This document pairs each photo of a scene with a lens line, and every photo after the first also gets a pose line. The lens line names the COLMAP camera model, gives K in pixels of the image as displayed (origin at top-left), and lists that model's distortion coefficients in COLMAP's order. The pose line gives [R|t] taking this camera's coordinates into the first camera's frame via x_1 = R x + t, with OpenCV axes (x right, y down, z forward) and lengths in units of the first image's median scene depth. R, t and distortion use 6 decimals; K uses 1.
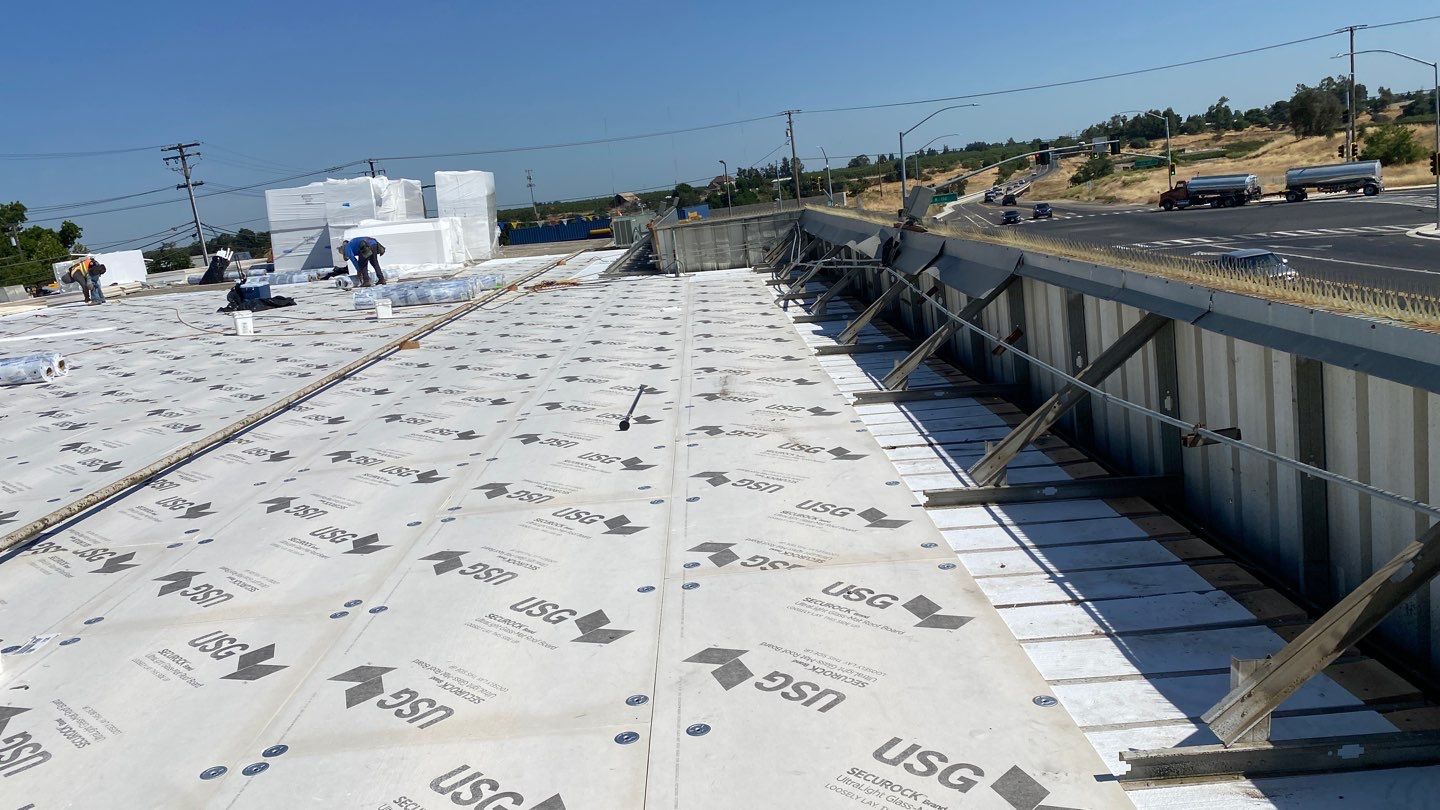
lens RADIAL K [[1093.8, 0, 720.0], [0, 1093.8, 405.0], [0, 0, 1]] dist [0.070034, -0.099196]
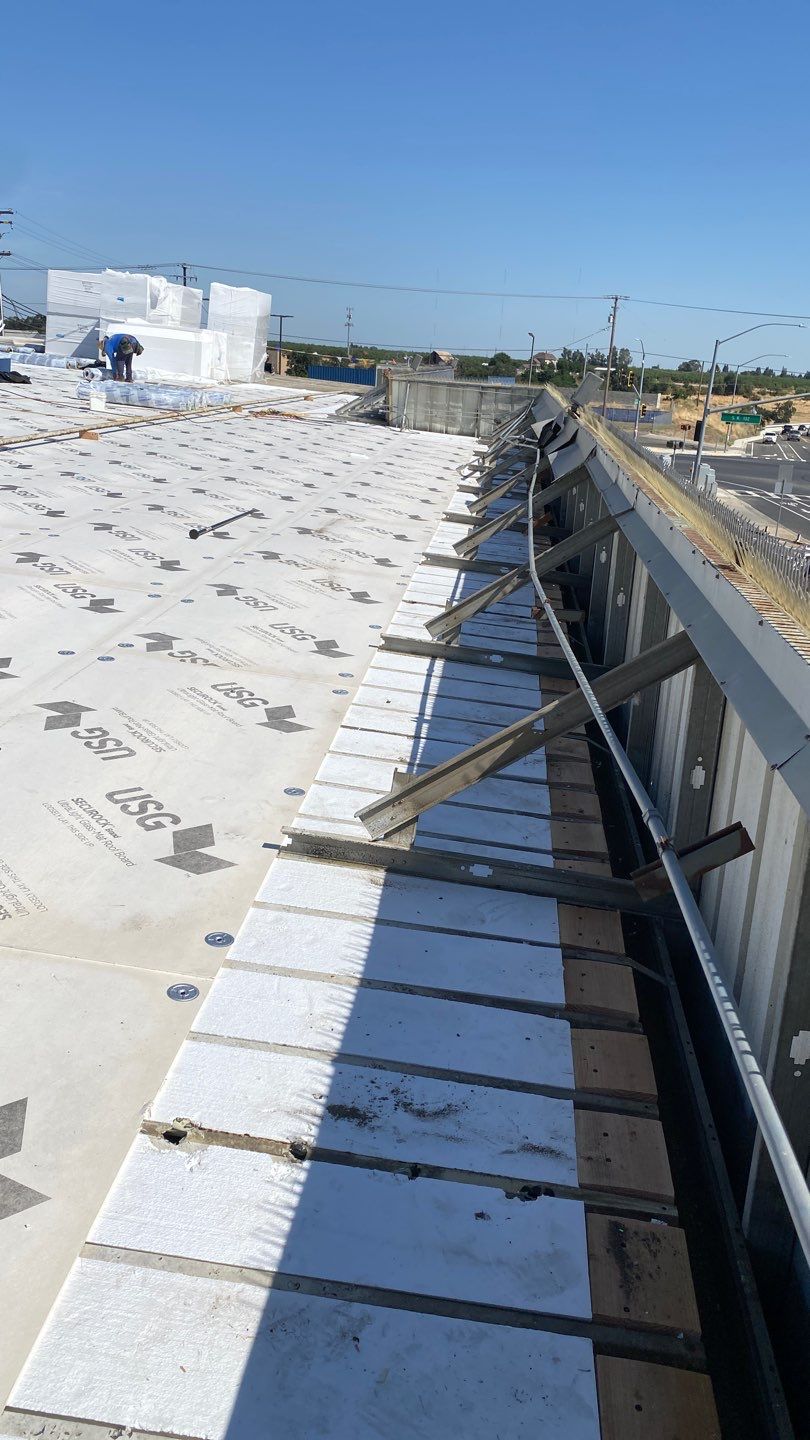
lens RADIAL K [[1093.8, 0, 422.0], [0, 1093.8, 711.8], [0, 0, 1]] dist [0.070034, -0.099196]
pose [[0.975561, 0.213371, -0.052475, 0.138925], [-0.205724, 0.970849, 0.123001, 0.005864], [0.077190, -0.109199, 0.991018, -0.032655]]
